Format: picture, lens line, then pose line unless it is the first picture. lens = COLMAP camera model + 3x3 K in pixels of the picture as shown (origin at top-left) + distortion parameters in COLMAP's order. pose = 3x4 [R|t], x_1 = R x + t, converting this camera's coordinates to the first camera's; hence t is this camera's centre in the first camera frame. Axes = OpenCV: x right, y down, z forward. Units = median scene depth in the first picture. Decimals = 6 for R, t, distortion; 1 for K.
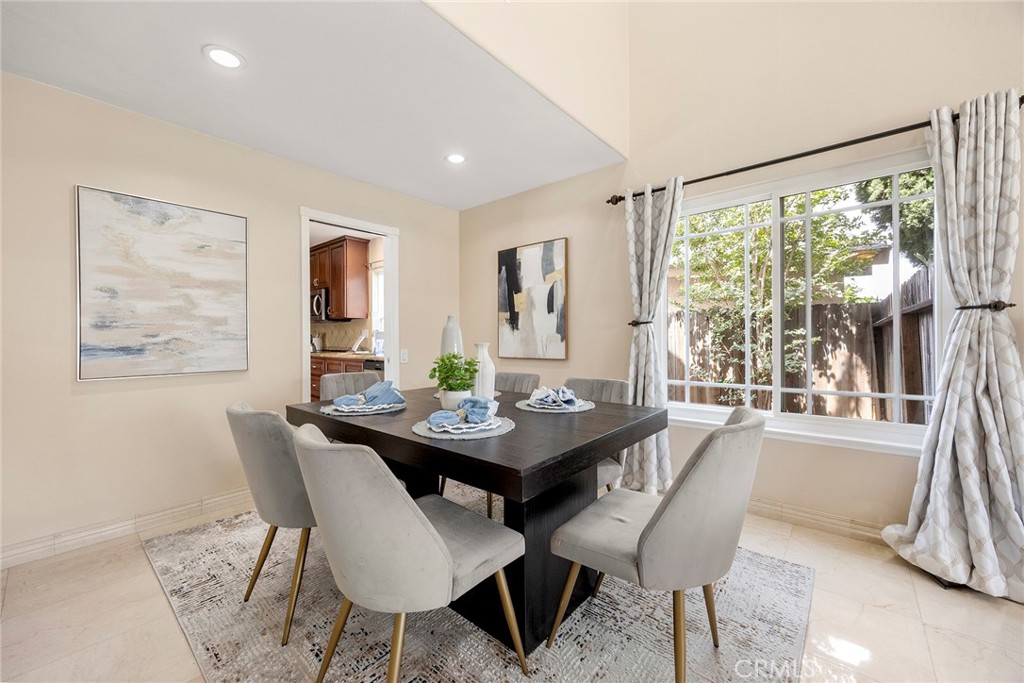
lens RADIAL K [[395.1, 0, 513.9], [0, 395.1, 336.2], [0, 0, 1]] dist [-0.000409, 0.000008]
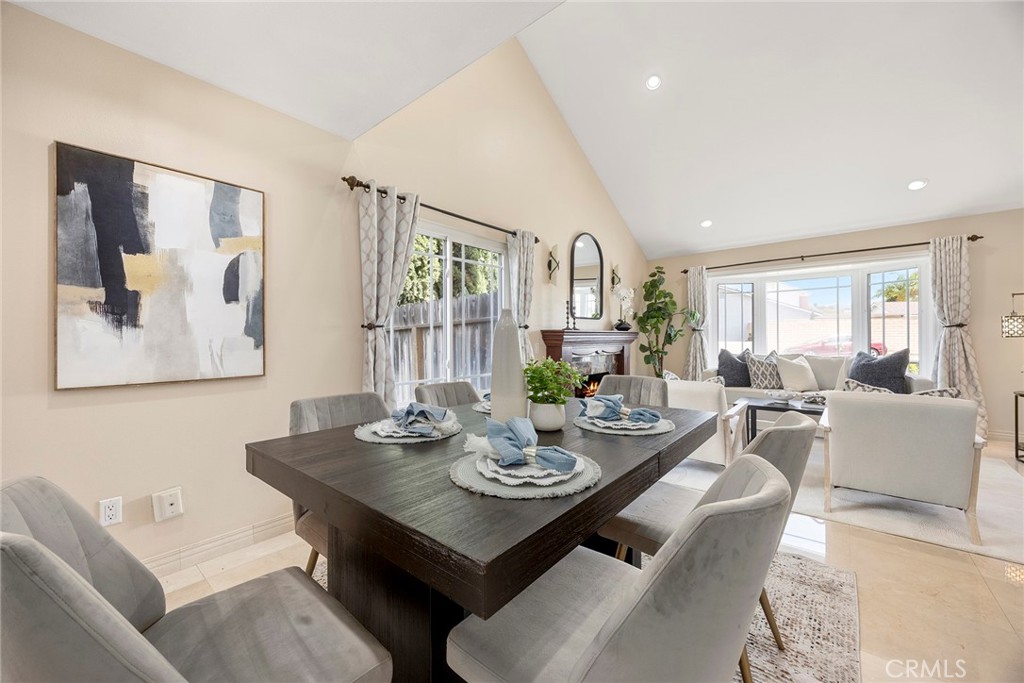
lens RADIAL K [[395.1, 0, 513.9], [0, 395.1, 336.2], [0, 0, 1]] dist [-0.000409, 0.000008]
pose [[-0.006766, 0.013769, 0.999882, -0.535388], [0.002541, 0.999902, -0.013752, 0.003376], [-0.999974, 0.002447, -0.006800, 0.582767]]
